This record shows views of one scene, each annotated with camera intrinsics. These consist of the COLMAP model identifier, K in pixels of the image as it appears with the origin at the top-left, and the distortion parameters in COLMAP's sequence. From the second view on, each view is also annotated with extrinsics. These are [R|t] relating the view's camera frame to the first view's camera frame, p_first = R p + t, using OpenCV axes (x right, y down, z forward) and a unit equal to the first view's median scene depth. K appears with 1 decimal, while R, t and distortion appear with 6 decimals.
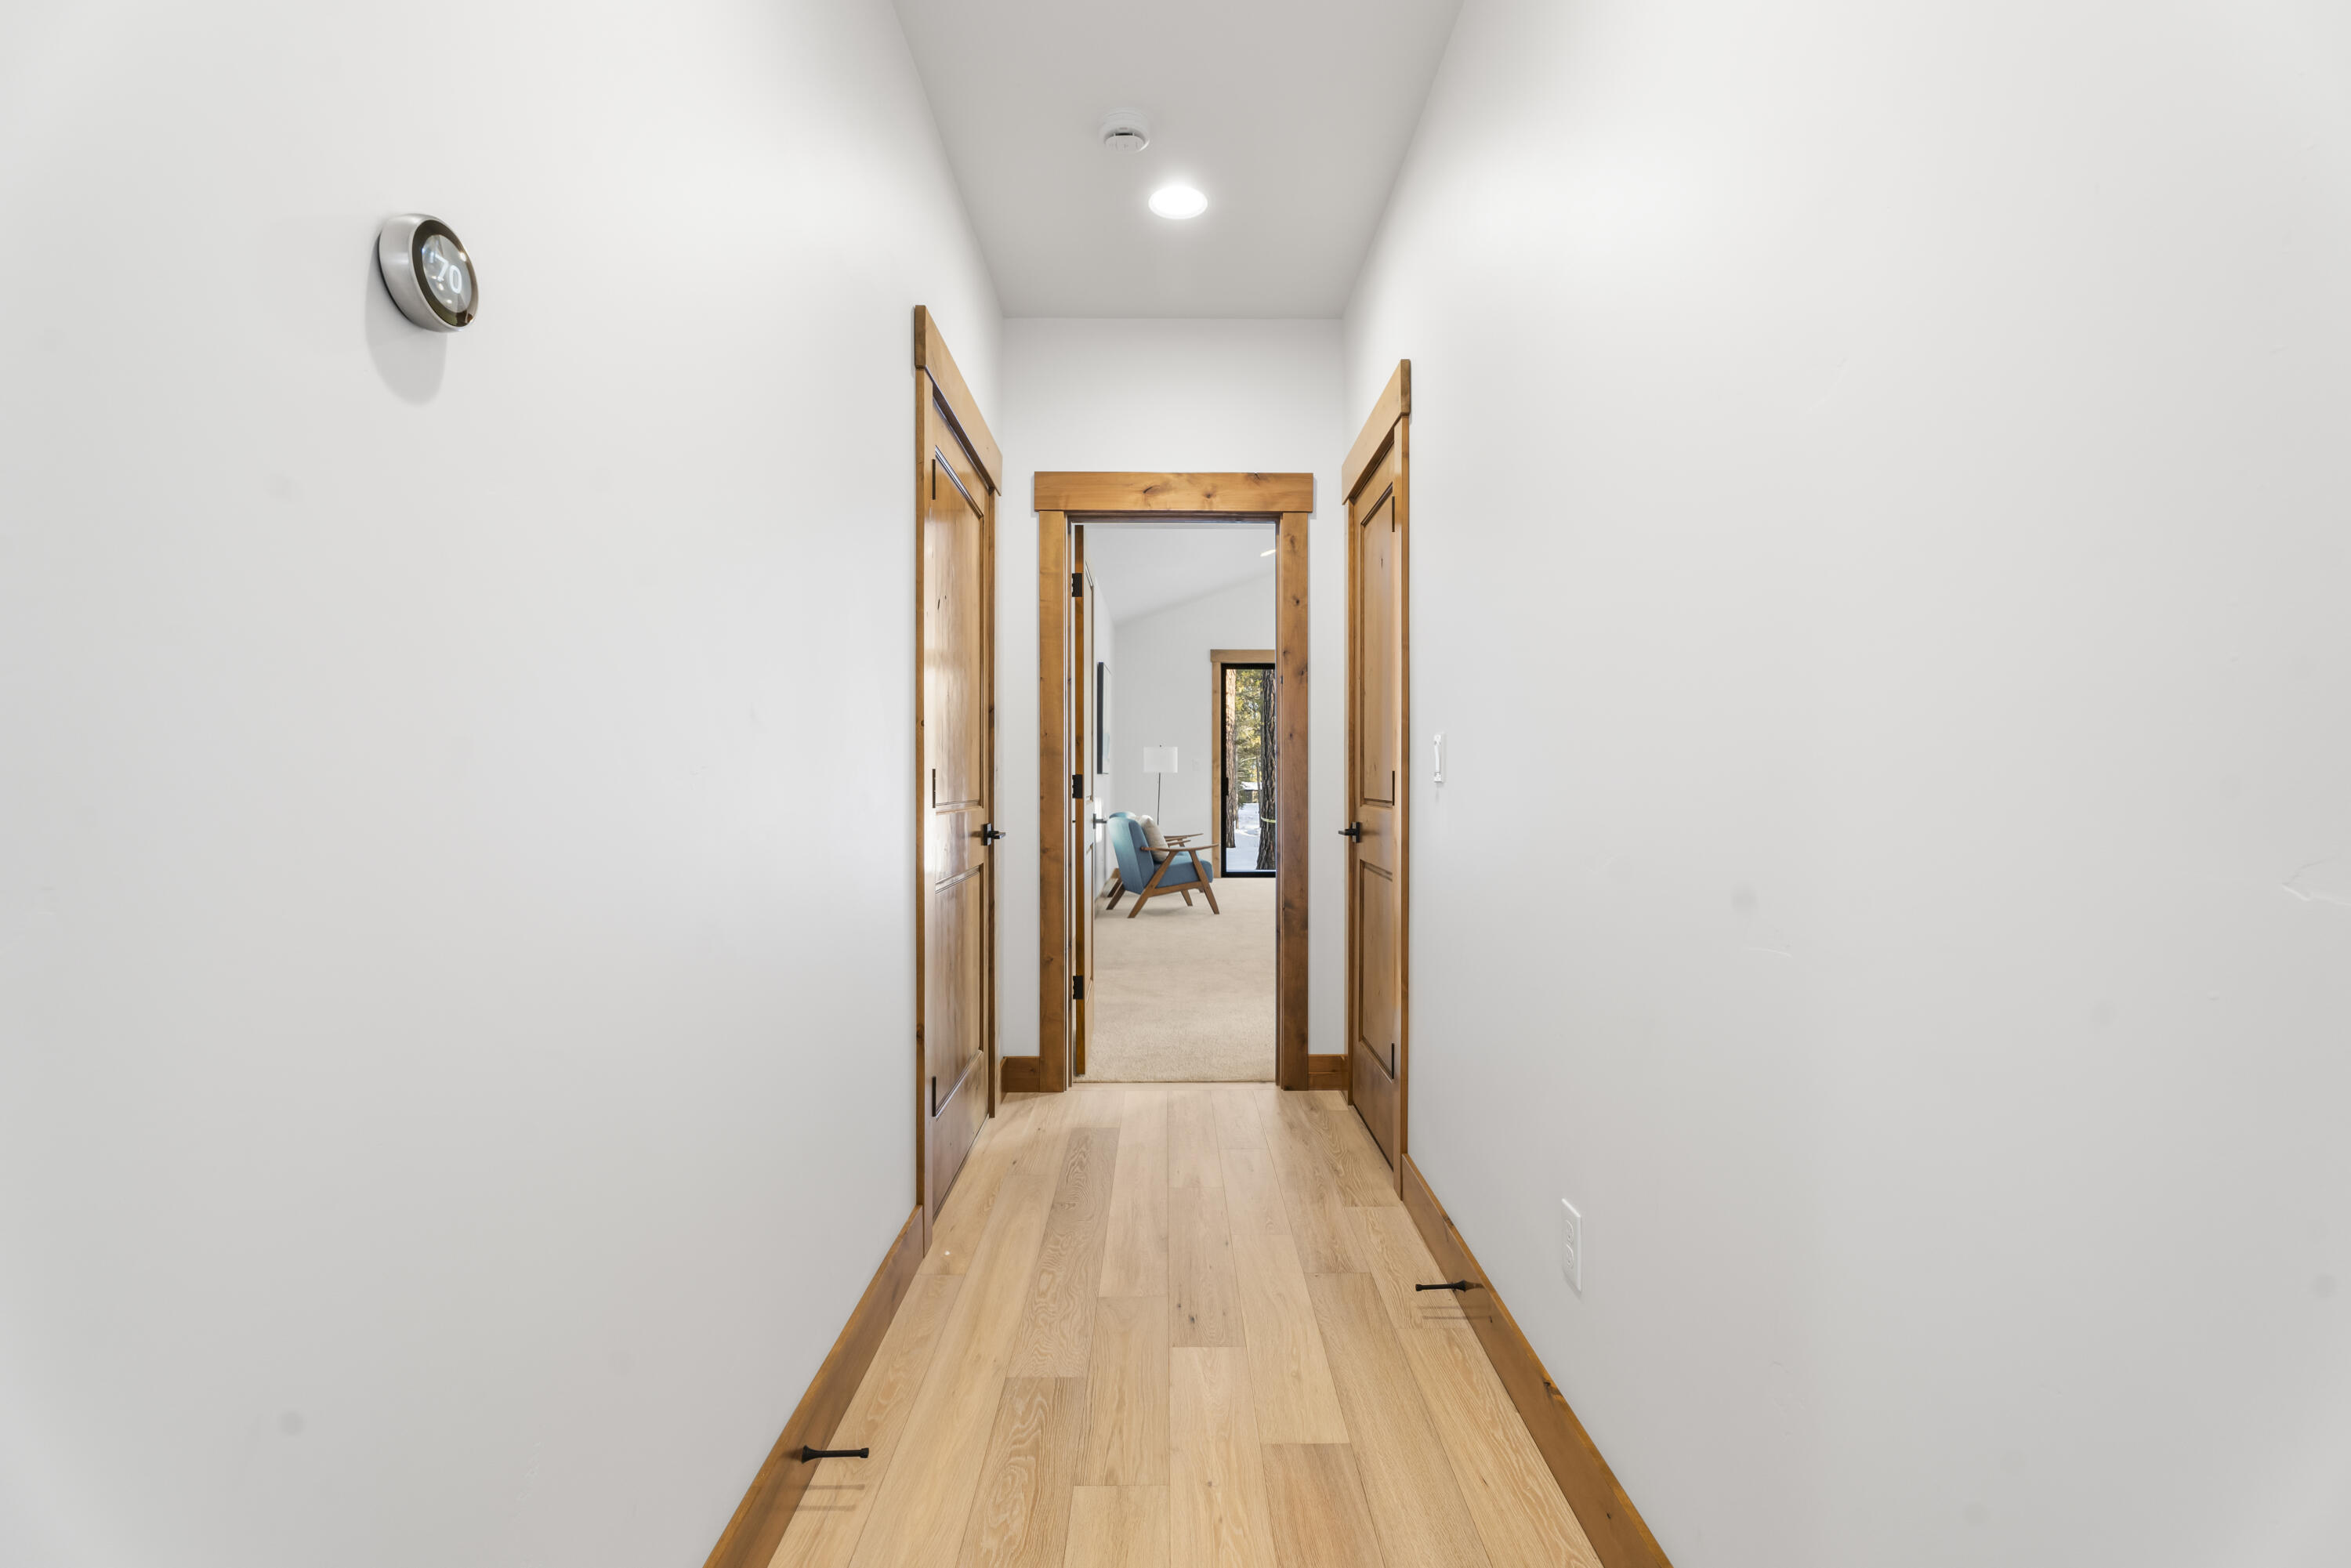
lens RADIAL K [[1060.0, 0, 1176.6], [0, 1060.0, 782.7], [0, 0, 1]] dist [-0.002465, 0.003433]
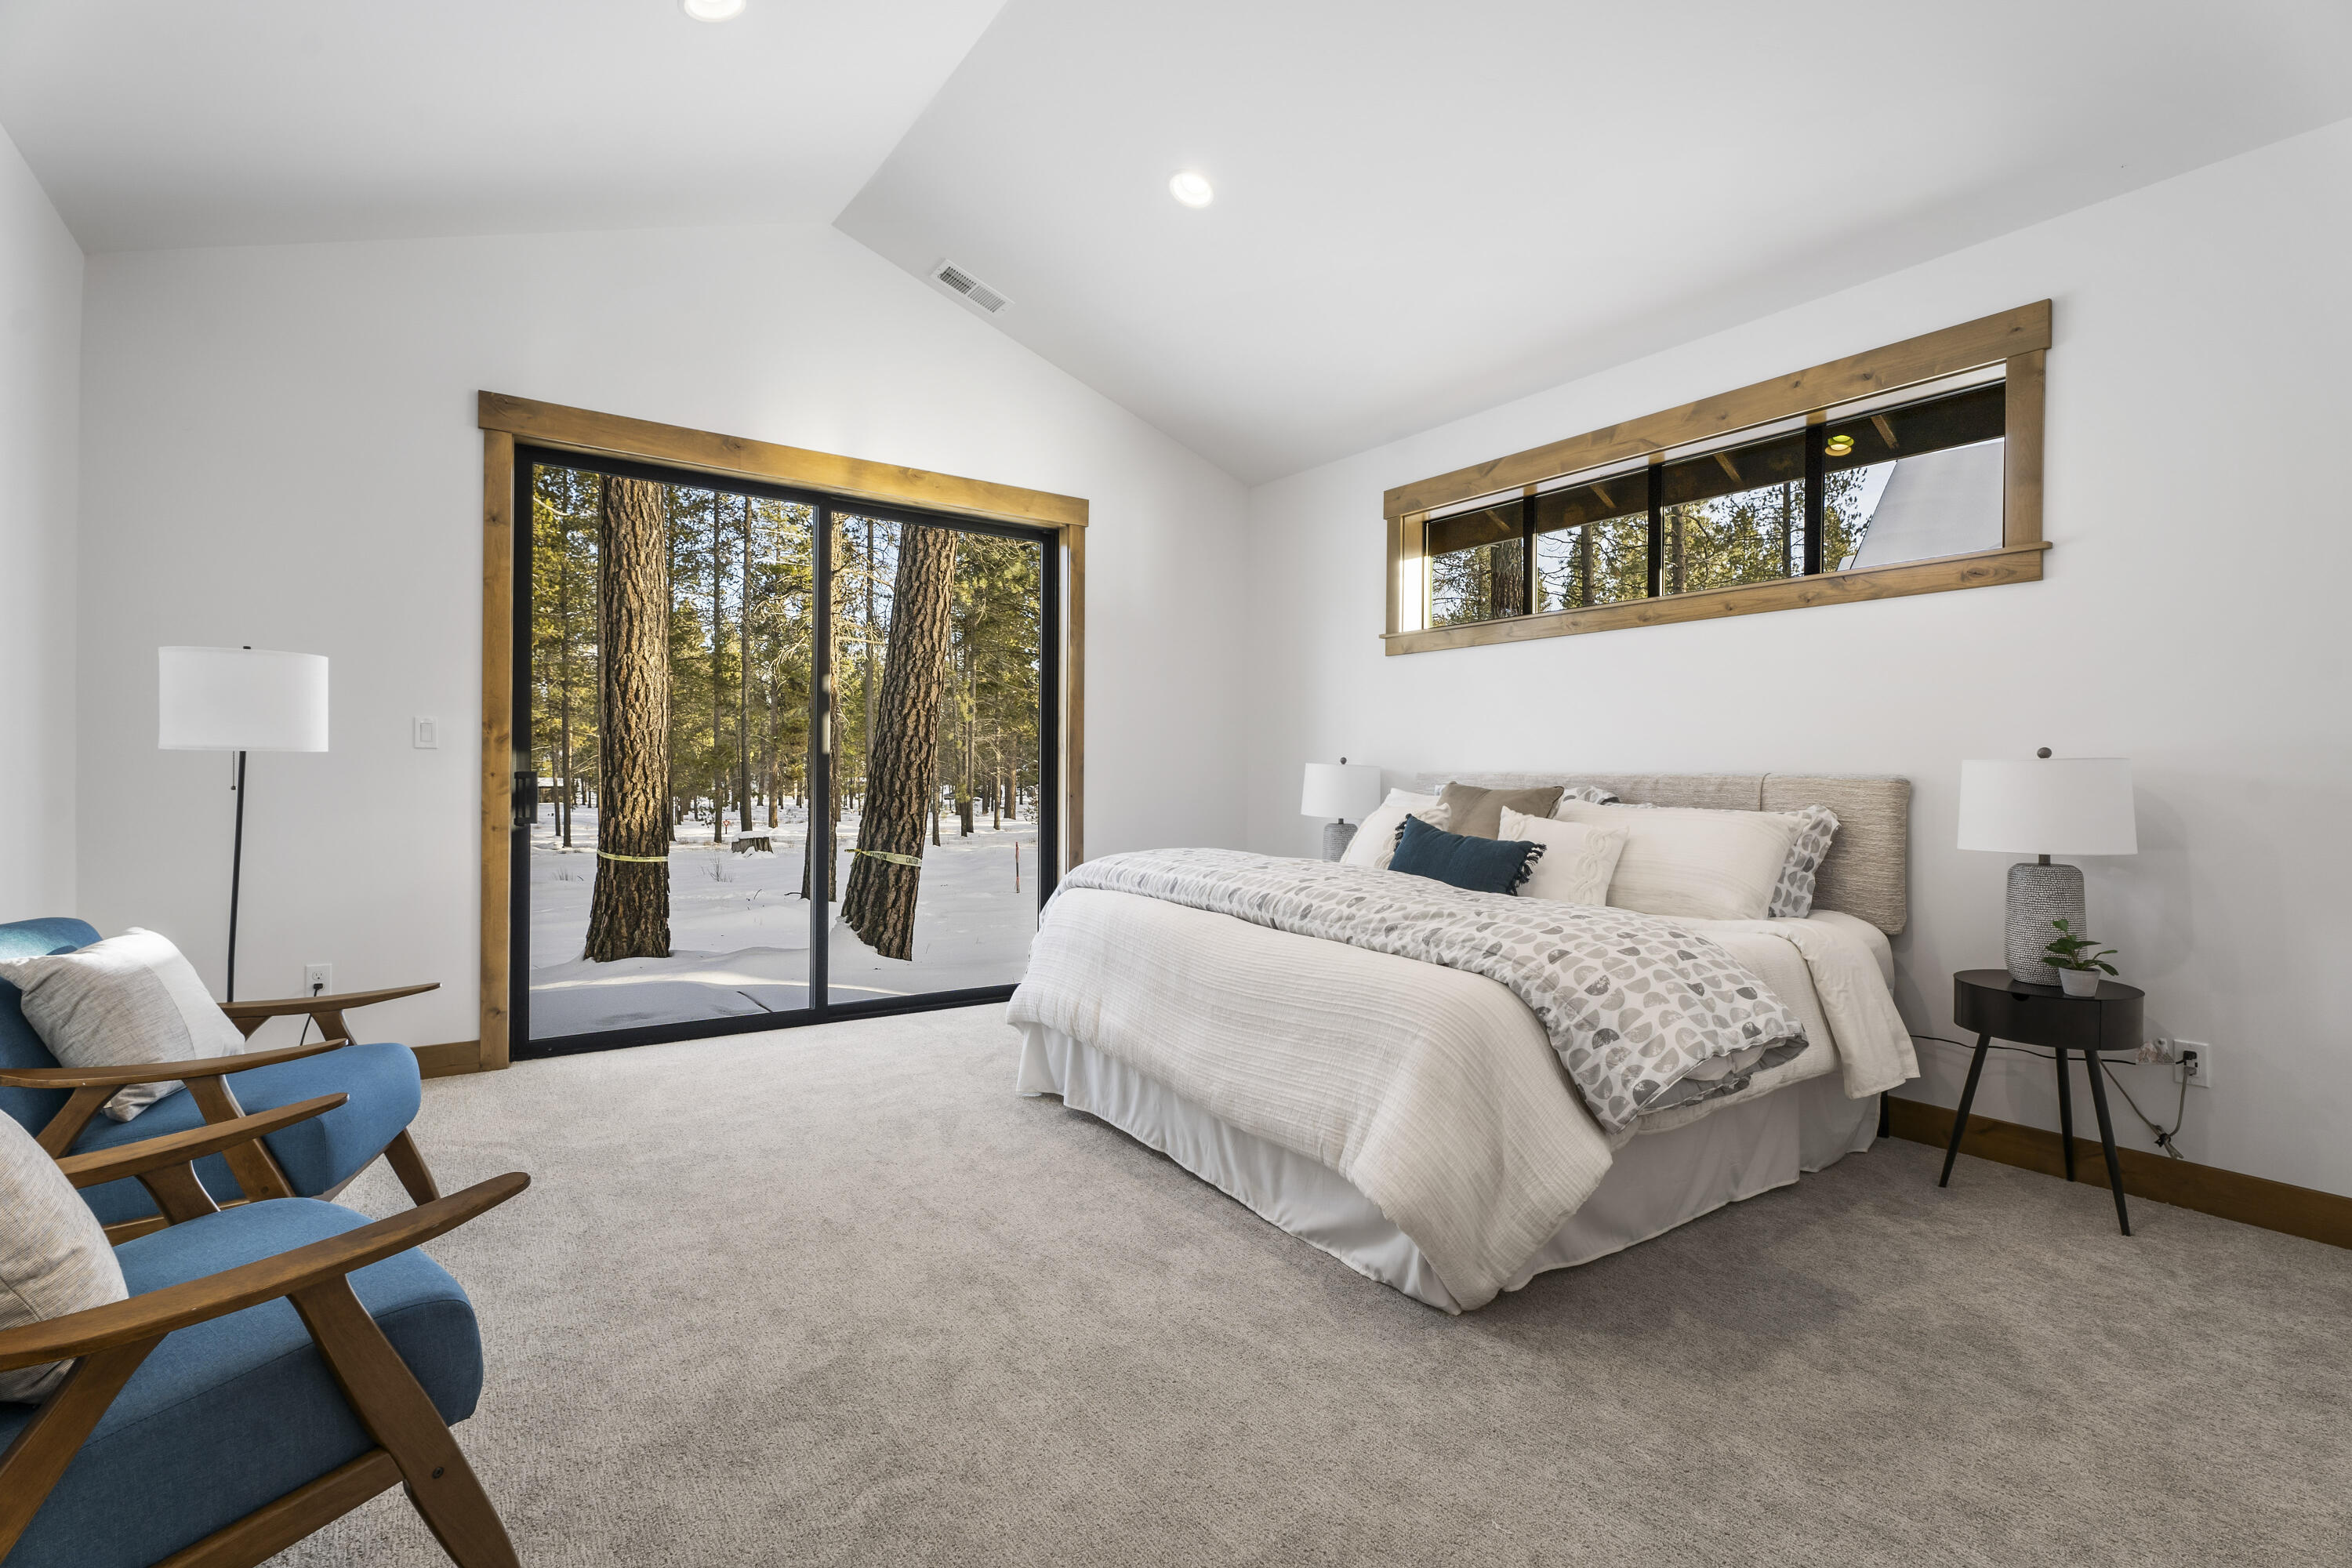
lens RADIAL K [[1060.4, 0, 1179.7], [0, 1060.4, 778.6], [0, 0, 1]] dist [-0.002465, 0.003433]
pose [[0.814961, 0.007206, 0.579471, 0.018944], [-0.008569, 0.999963, -0.000385, -0.003978], [-0.579453, -0.004652, 0.814992, 0.593847]]
